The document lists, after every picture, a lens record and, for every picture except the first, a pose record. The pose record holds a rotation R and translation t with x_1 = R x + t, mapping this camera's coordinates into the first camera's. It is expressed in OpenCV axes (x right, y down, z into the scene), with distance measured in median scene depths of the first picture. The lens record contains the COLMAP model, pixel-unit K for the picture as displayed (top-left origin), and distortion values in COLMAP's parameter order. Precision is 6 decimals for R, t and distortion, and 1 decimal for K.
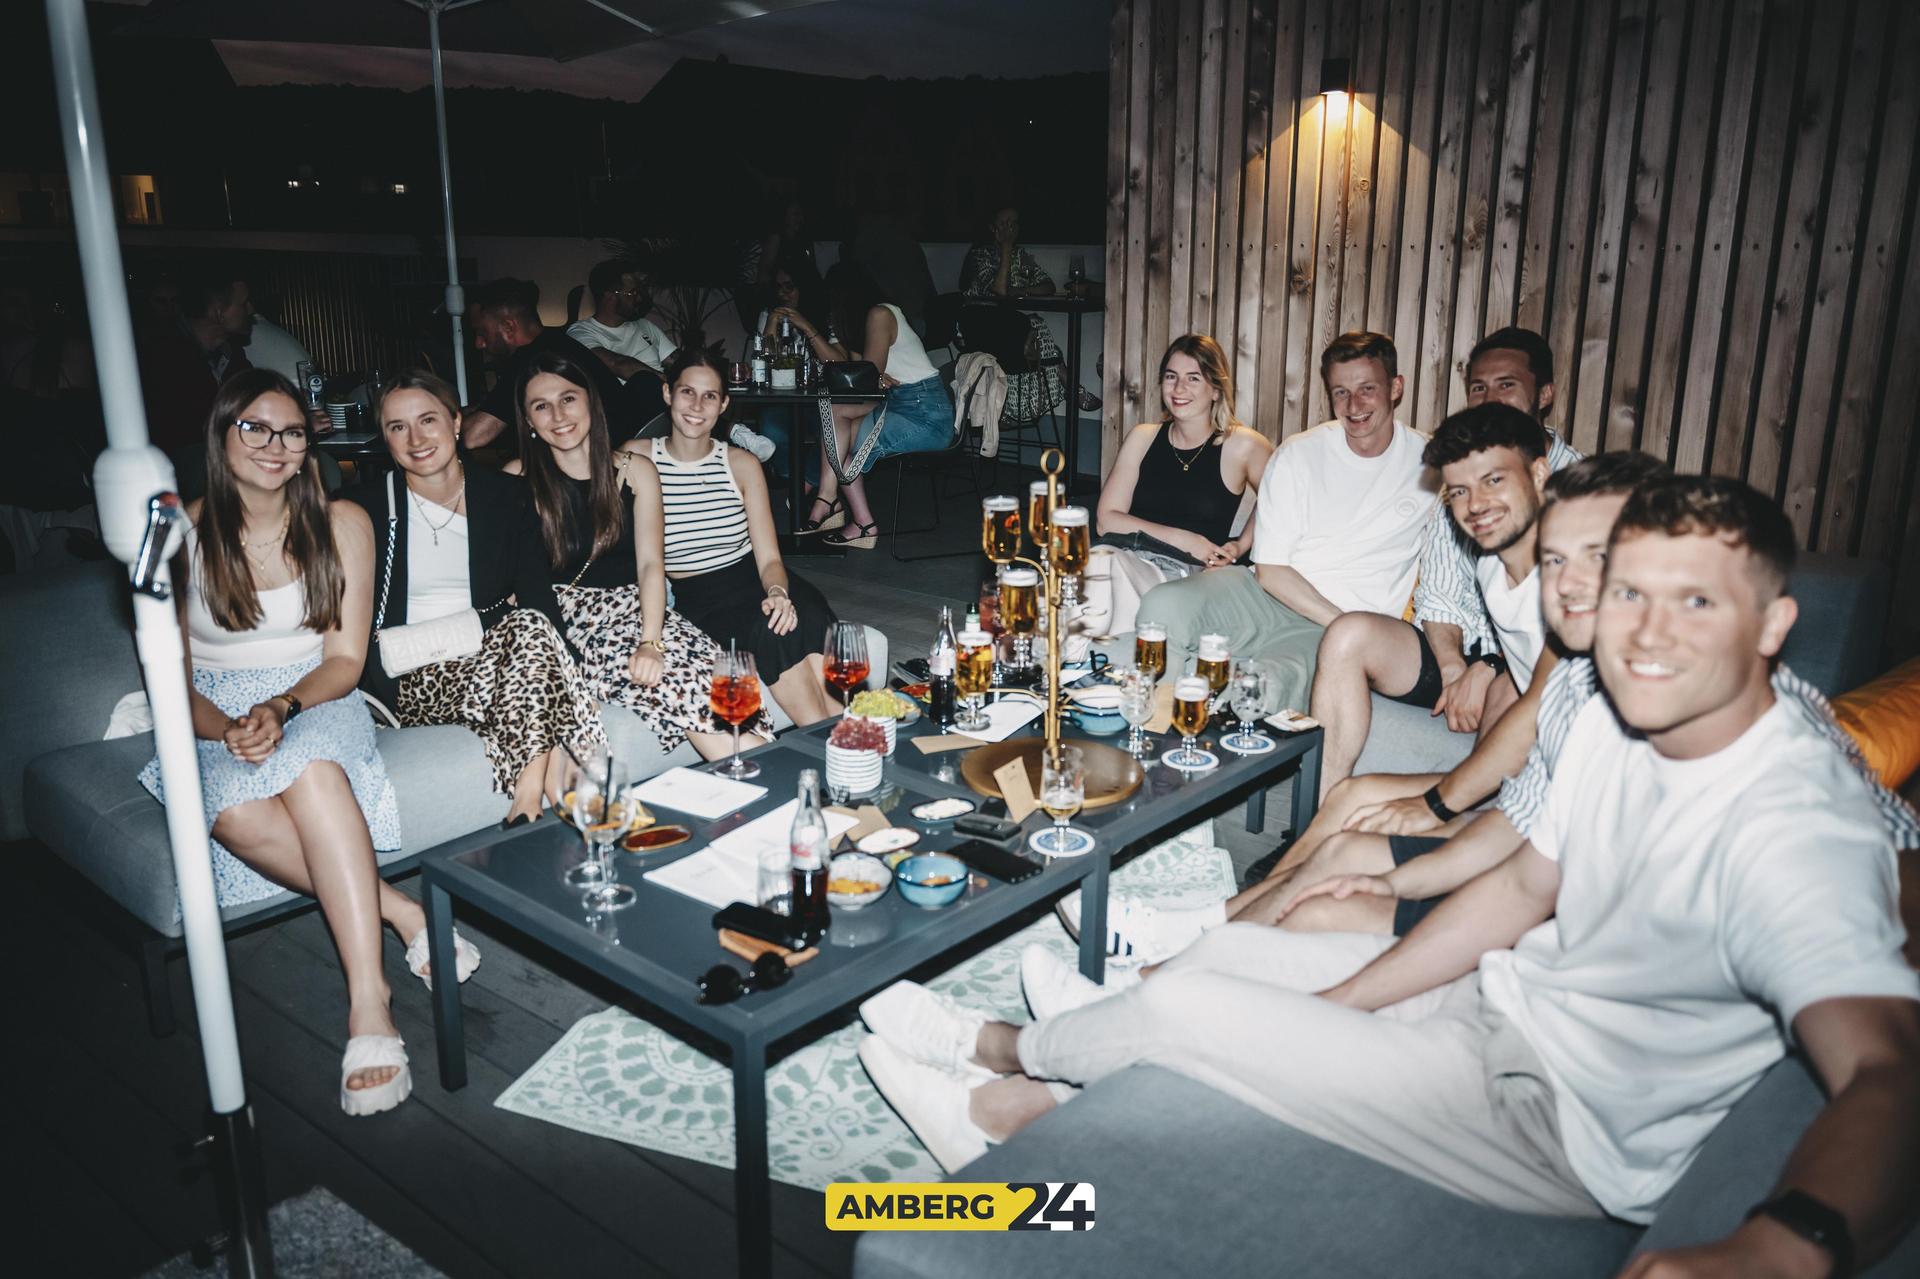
lens RADIAL K [[1469.8, 0, 957.5], [0, 1469.8, 640.1], [0, 0, 1]] dist [0.013171, -0.001605]
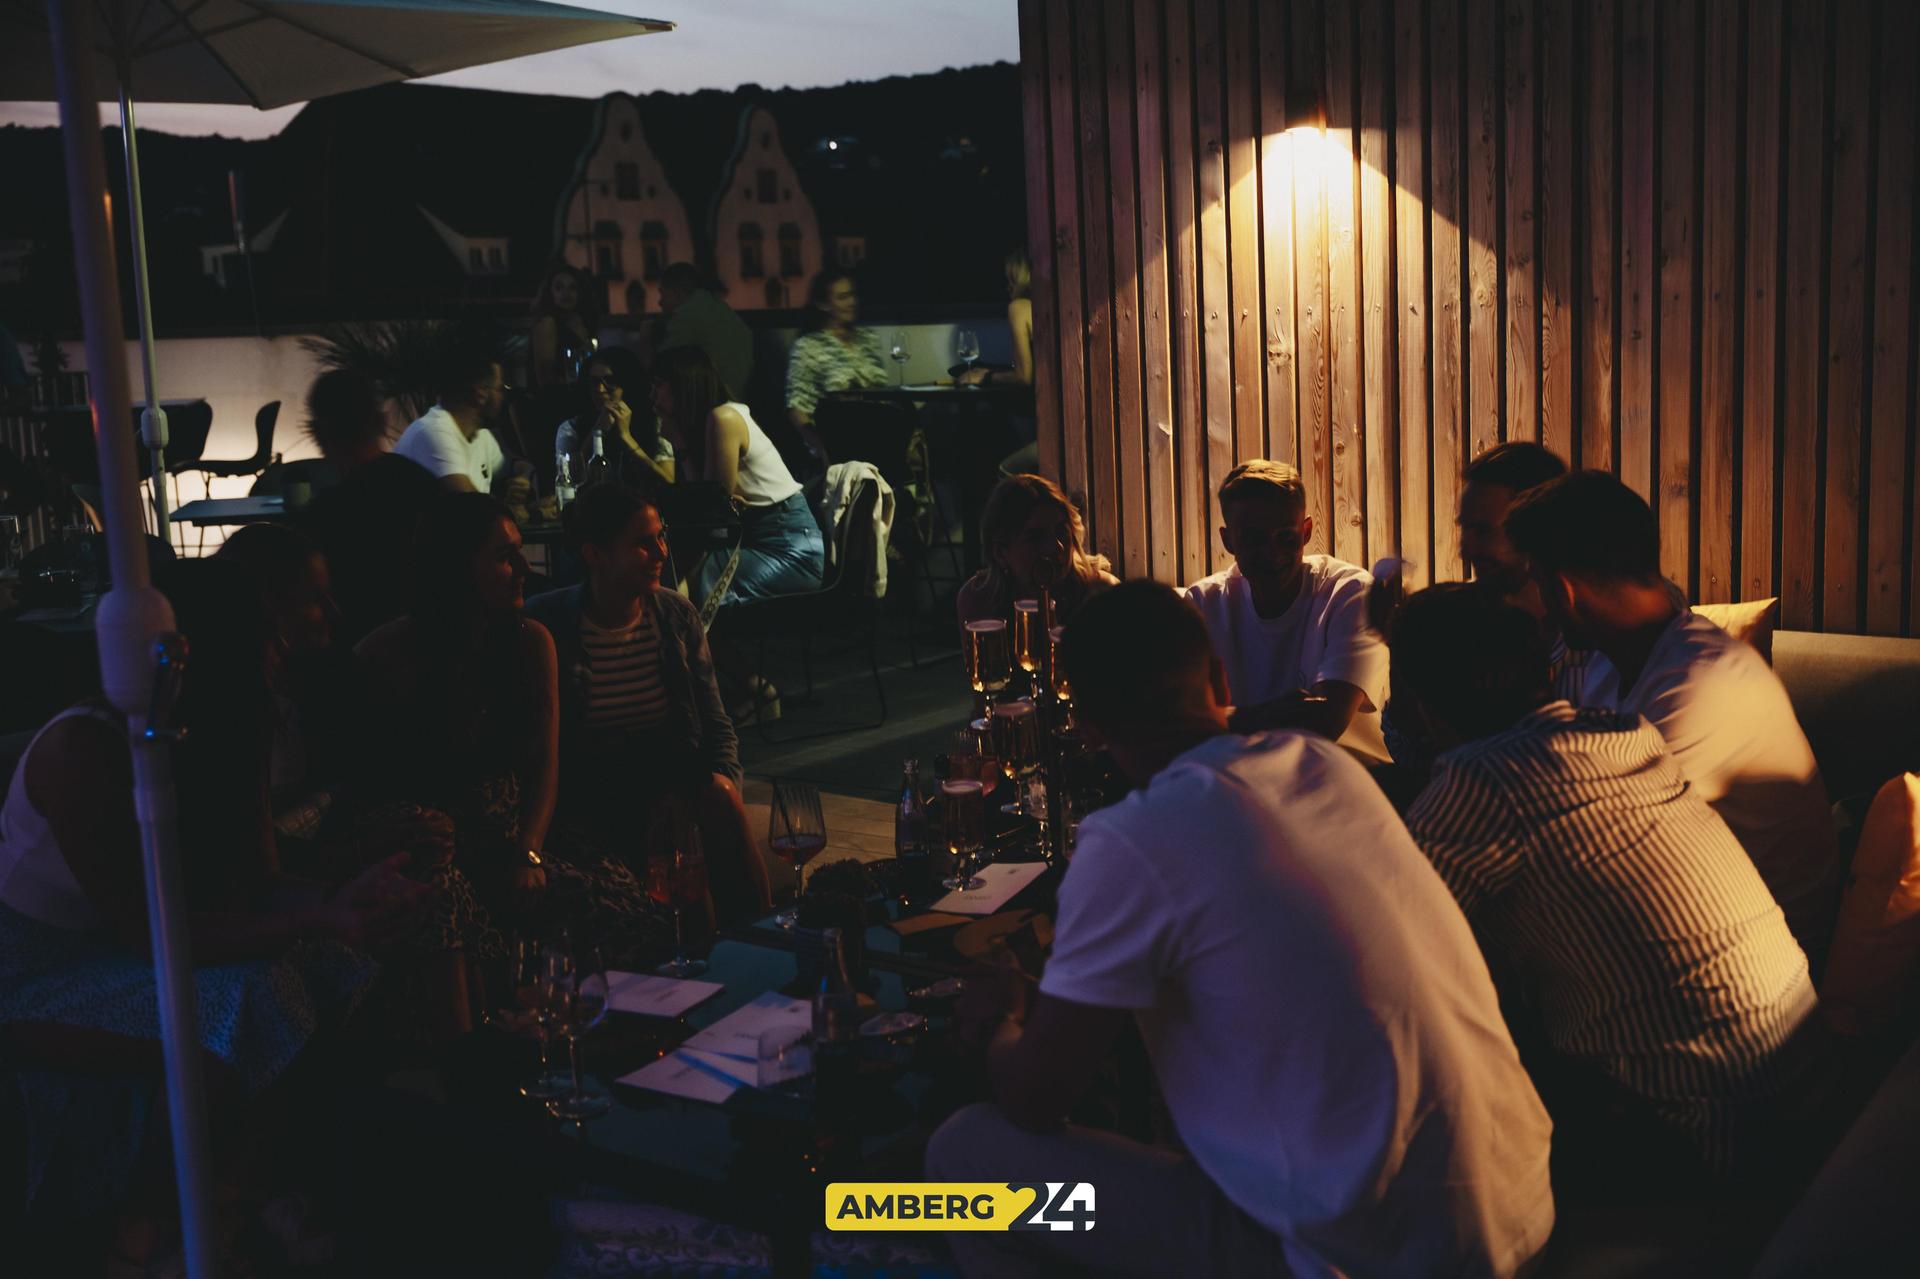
lens RADIAL K [[2210.1, 0, 961.9], [0, 2210.1, 641.2], [0, 0, 1]] dist [-0.007957, 0.000000]
pose [[0.993064, -0.057692, 0.102452, -0.077594], [0.069077, 0.991383, -0.111299, 0.038521], [-0.095148, 0.117604, 0.988492, -0.173893]]
